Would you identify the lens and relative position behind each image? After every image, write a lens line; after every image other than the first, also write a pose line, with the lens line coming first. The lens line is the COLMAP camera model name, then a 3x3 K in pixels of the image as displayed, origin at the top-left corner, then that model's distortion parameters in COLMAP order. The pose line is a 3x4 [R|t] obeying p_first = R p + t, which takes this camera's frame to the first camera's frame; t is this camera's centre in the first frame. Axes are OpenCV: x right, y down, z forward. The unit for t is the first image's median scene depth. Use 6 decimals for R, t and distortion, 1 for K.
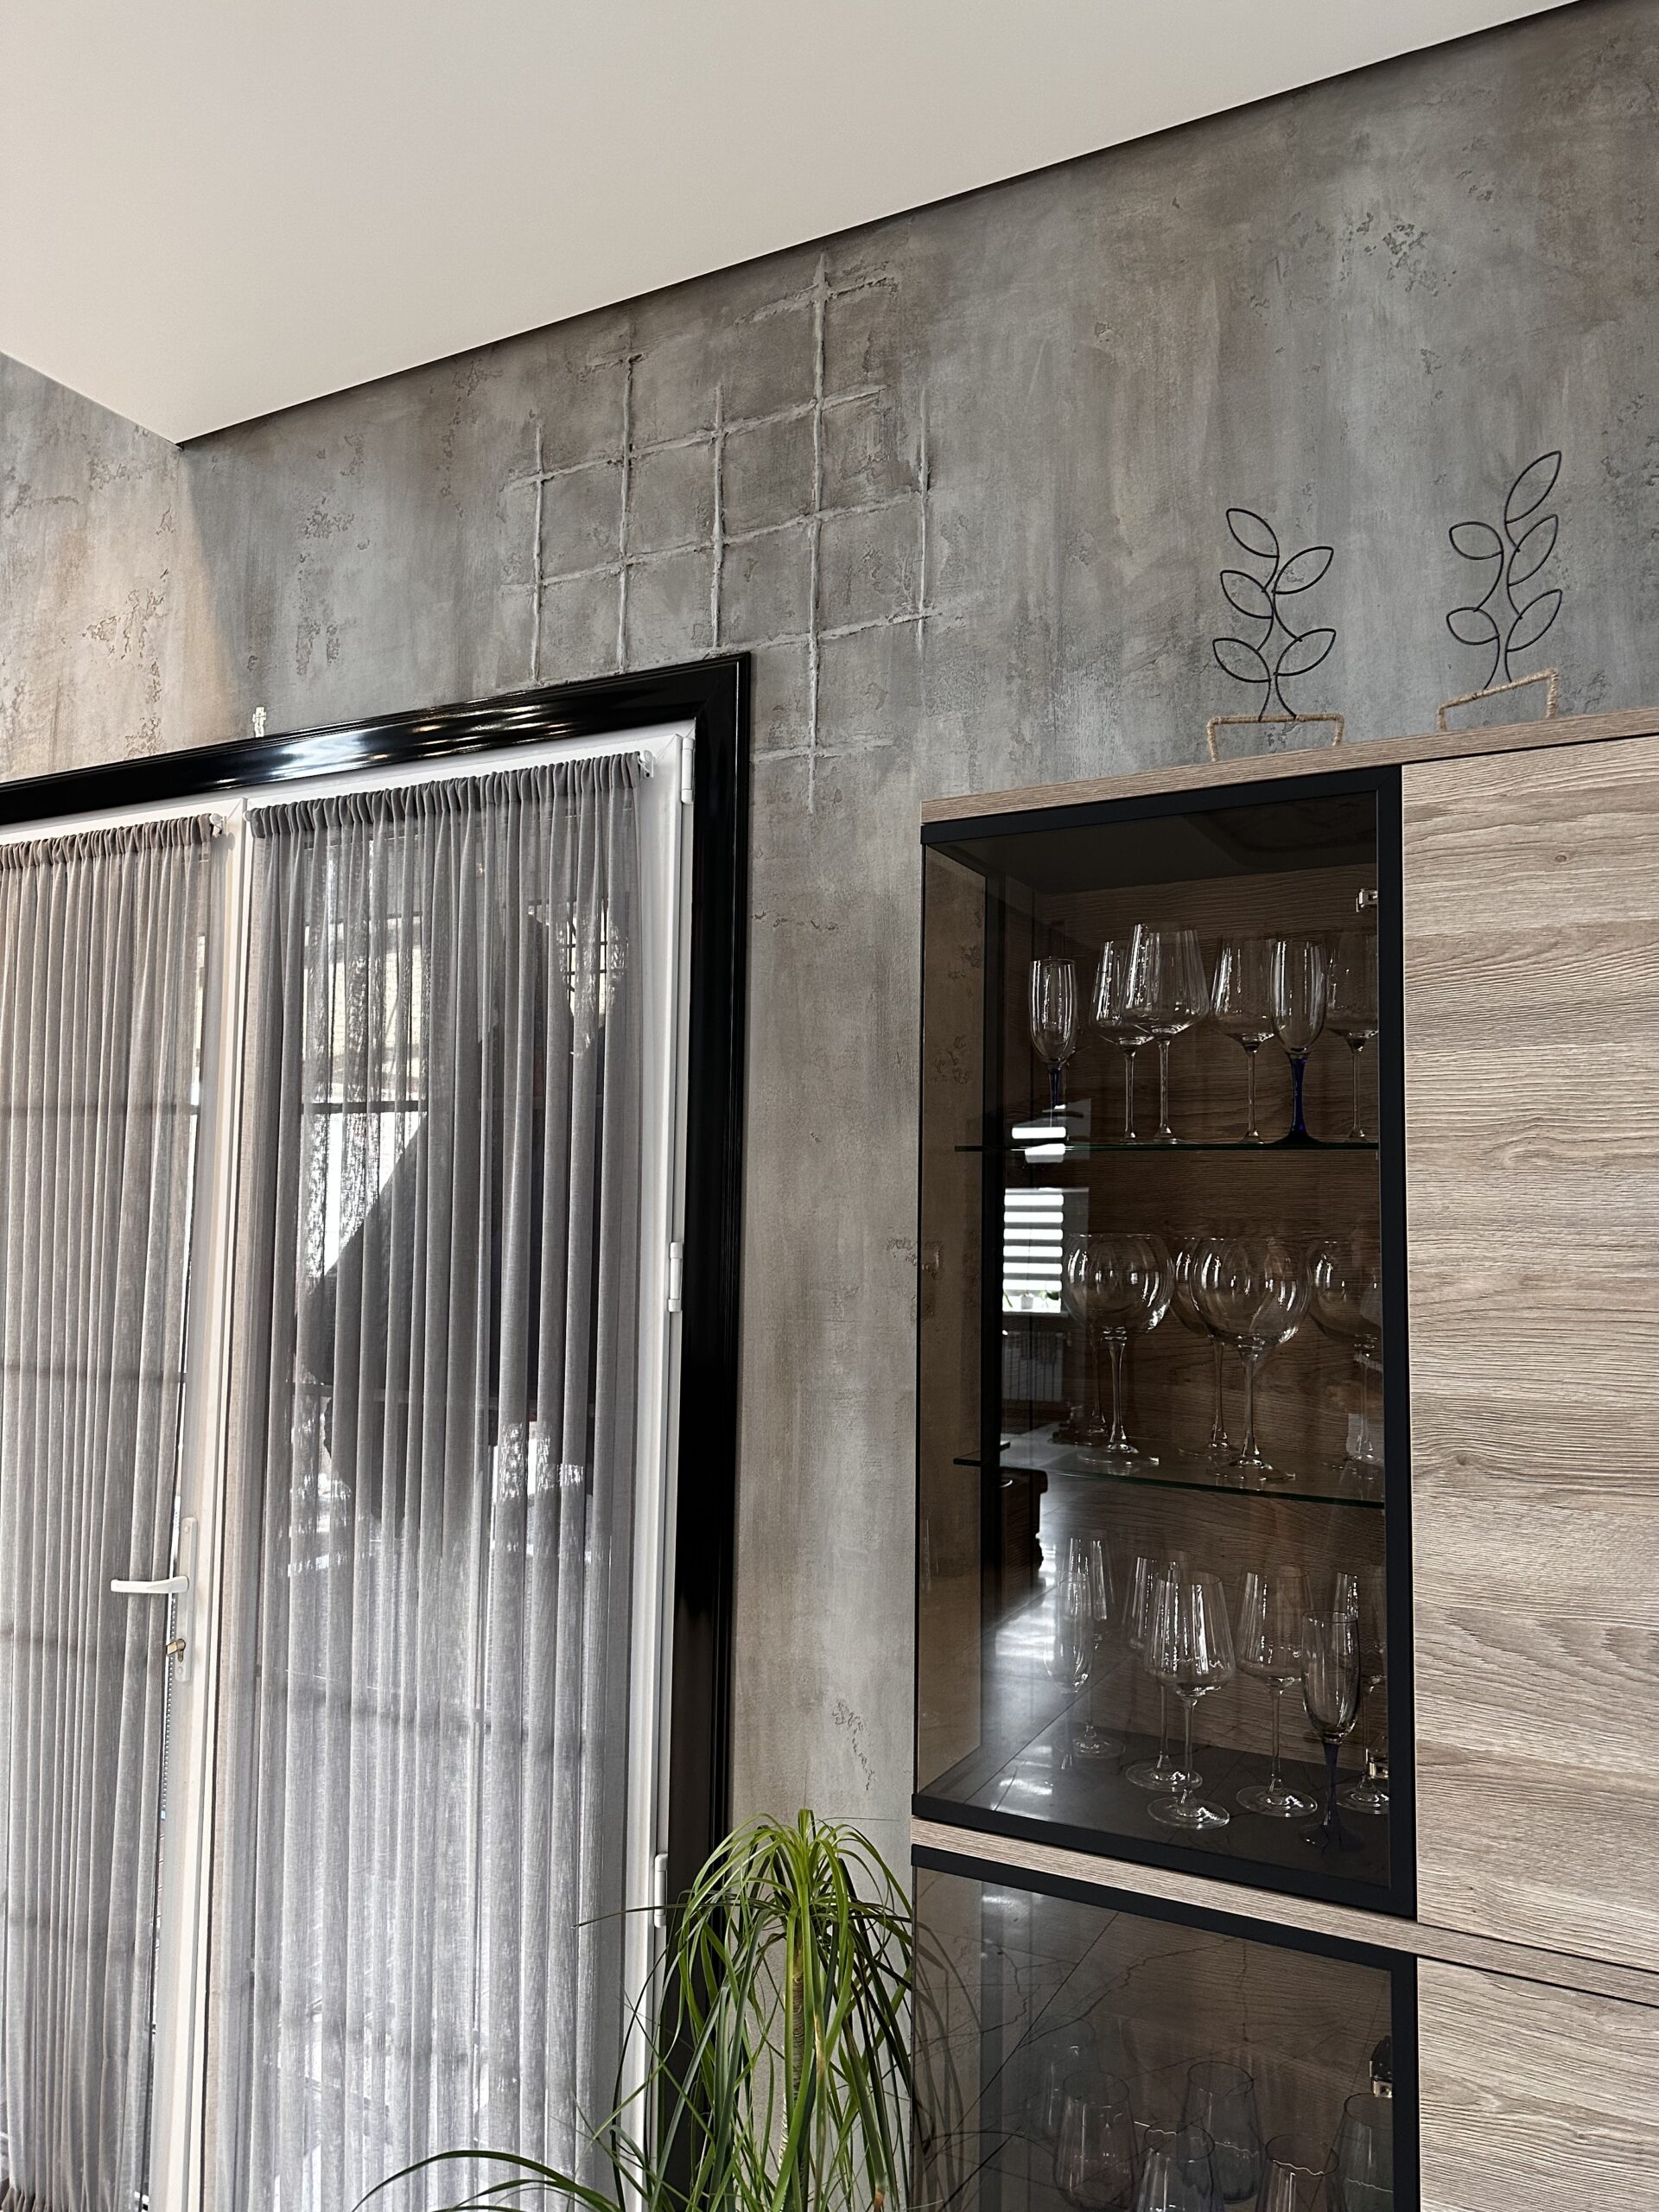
lens RADIAL K [[1548.5, 0, 814.8], [0, 1548.5, 1120.6], [0, 0, 1]] dist [0.078588, -0.096139]
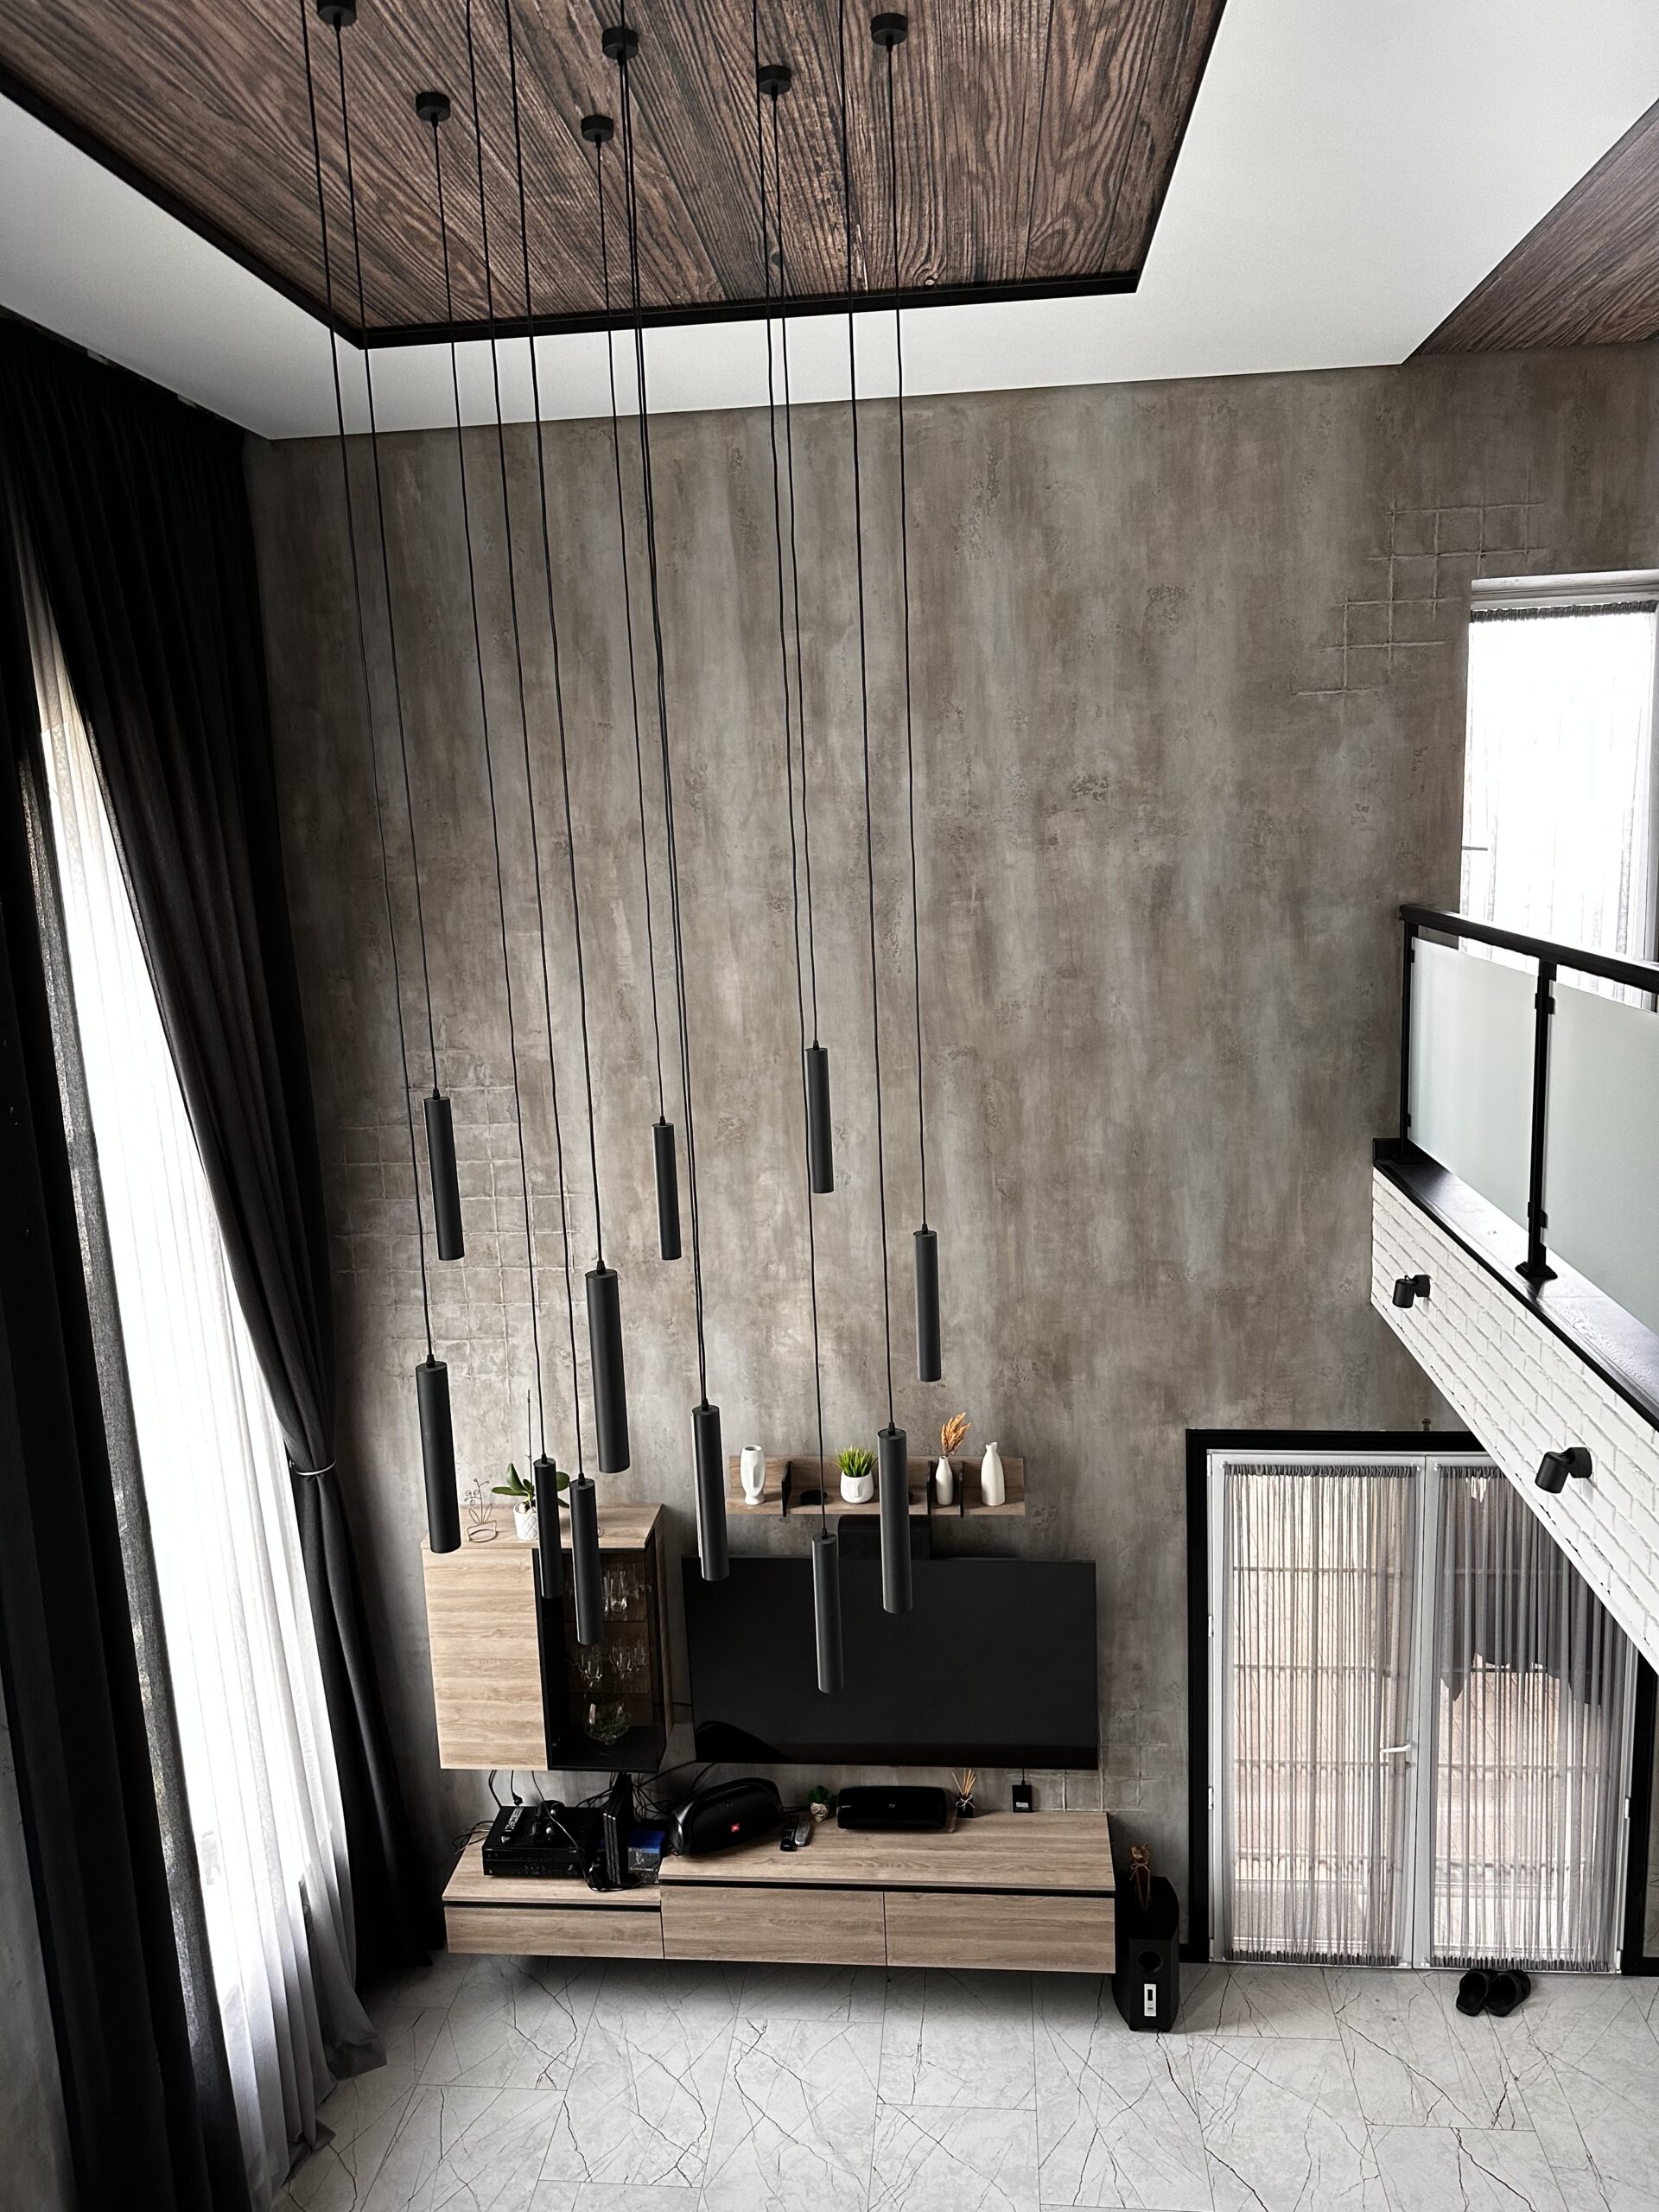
lens RADIAL K [[1548.5, 0, 830.6], [0, 1548.5, 1105.9], [0, 0, 1]] dist [0.078588, -0.096139]
pose [[0.922560, -0.124084, 0.365358, -2.607008], [0.032236, 0.968357, 0.247477, -1.748713], [-0.384505, -0.216535, 0.897367, -0.935189]]
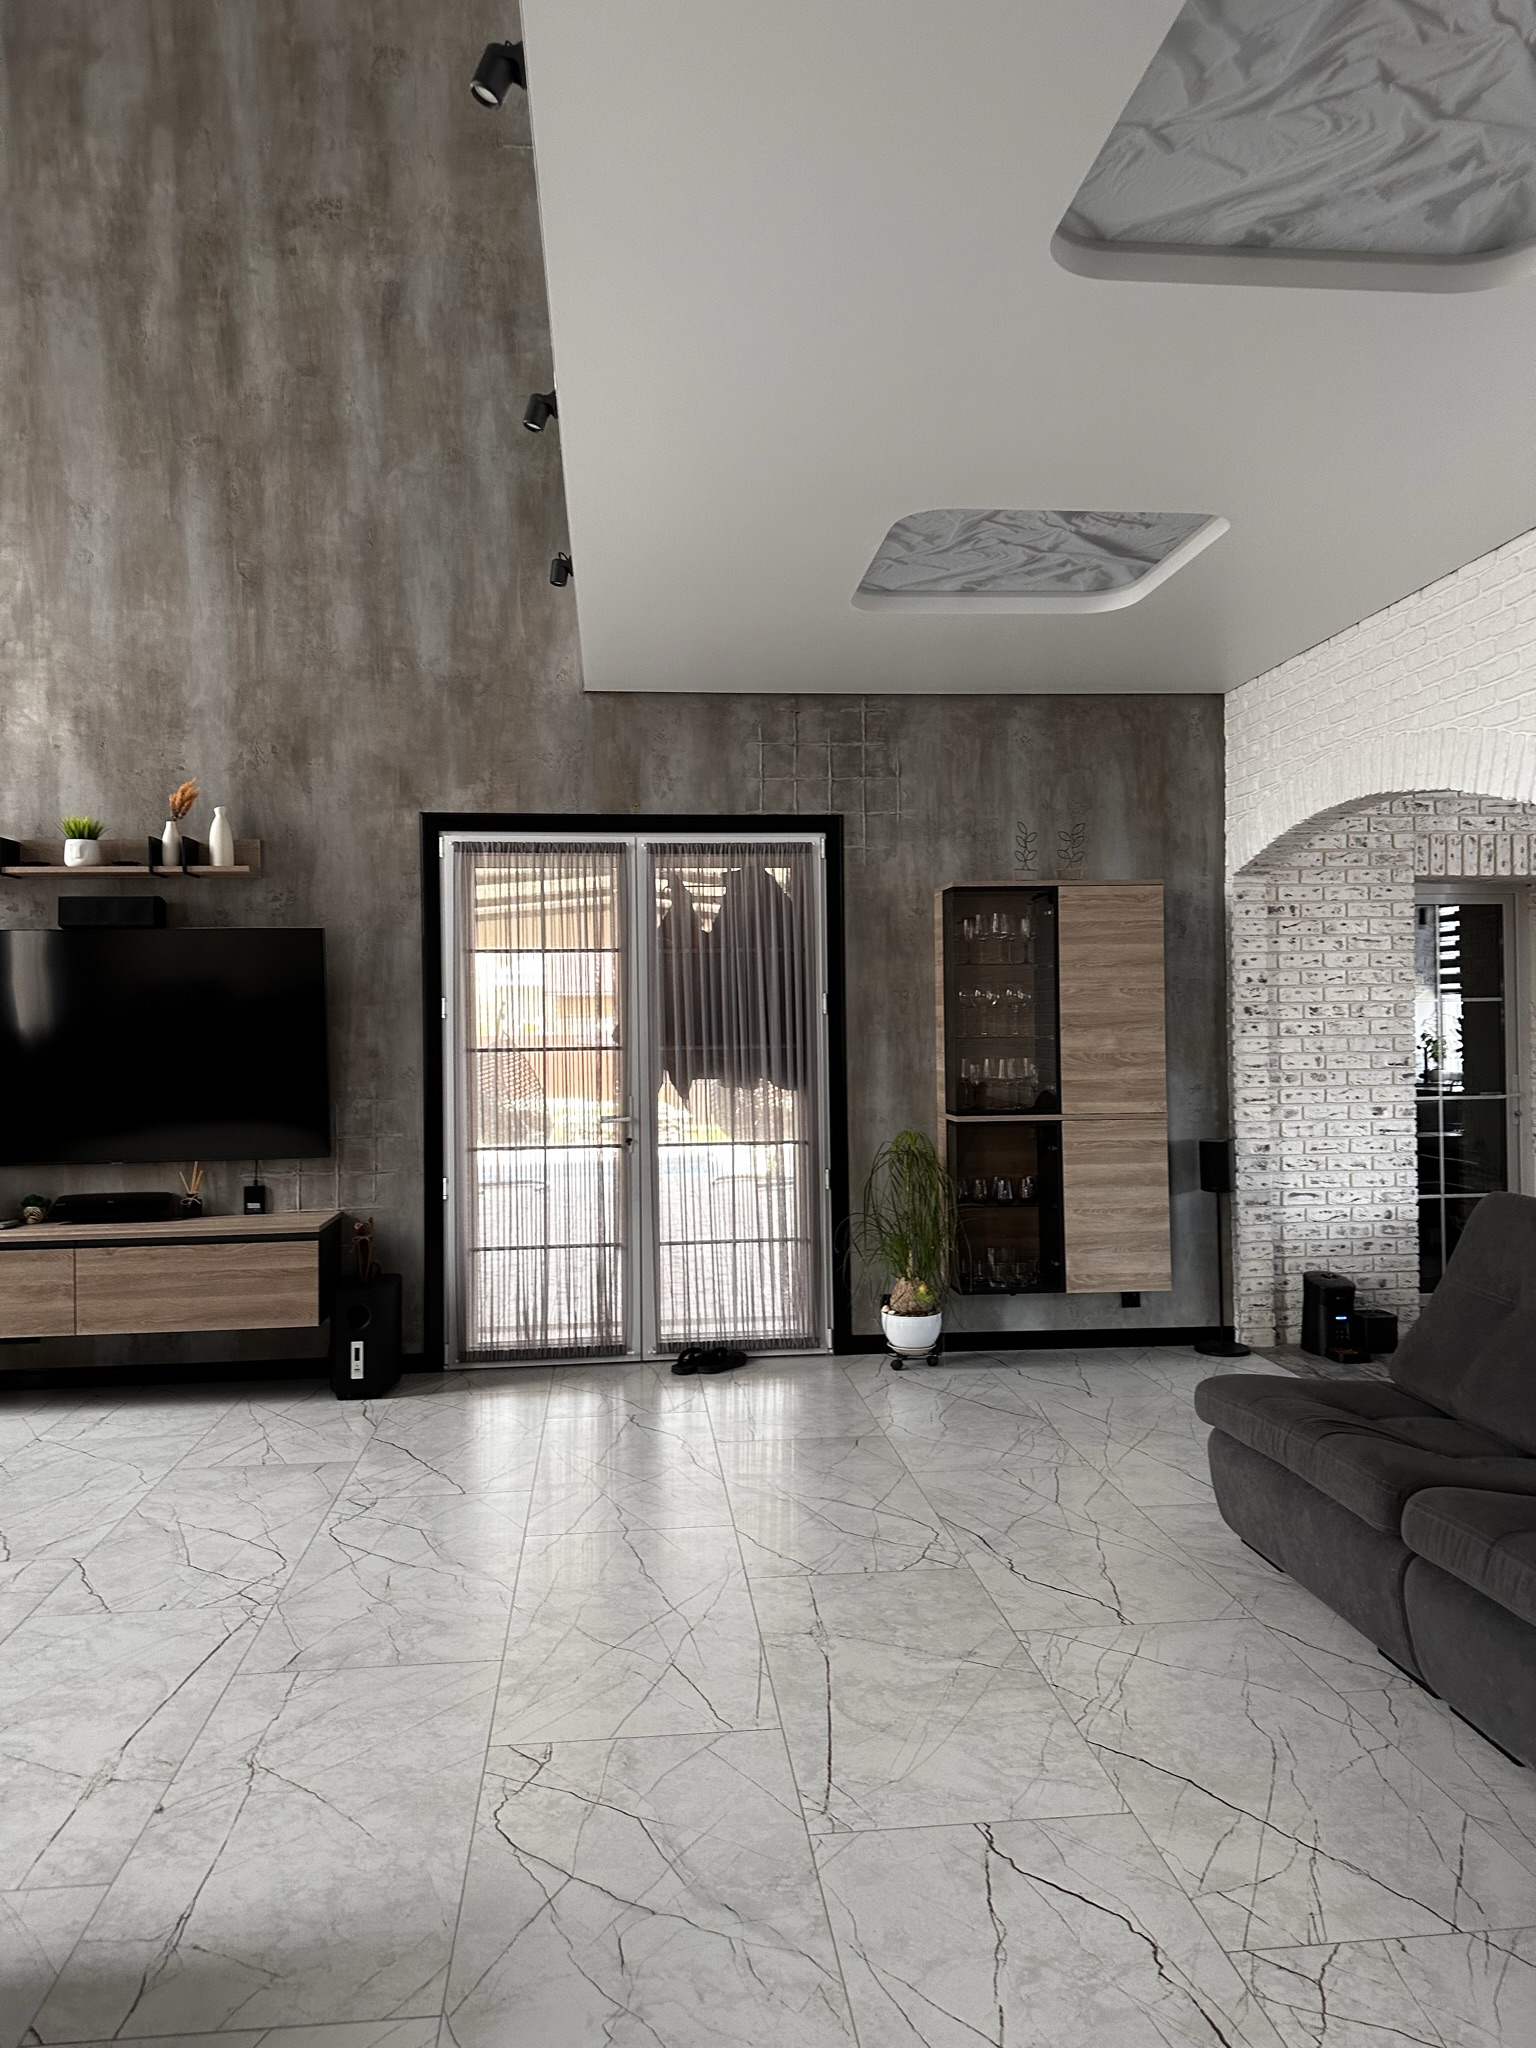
lens RADIAL K [[1433.7, 0, 753.4], [0, 1433.7, 1016.4], [0, 0, 1]] dist [0.078588, -0.096139]
pose [[0.833204, -0.024331, 0.552430, -1.996645], [-0.010153, 0.998190, 0.059277, -0.053533], [-0.552872, -0.054998, 0.831449, -1.532452]]
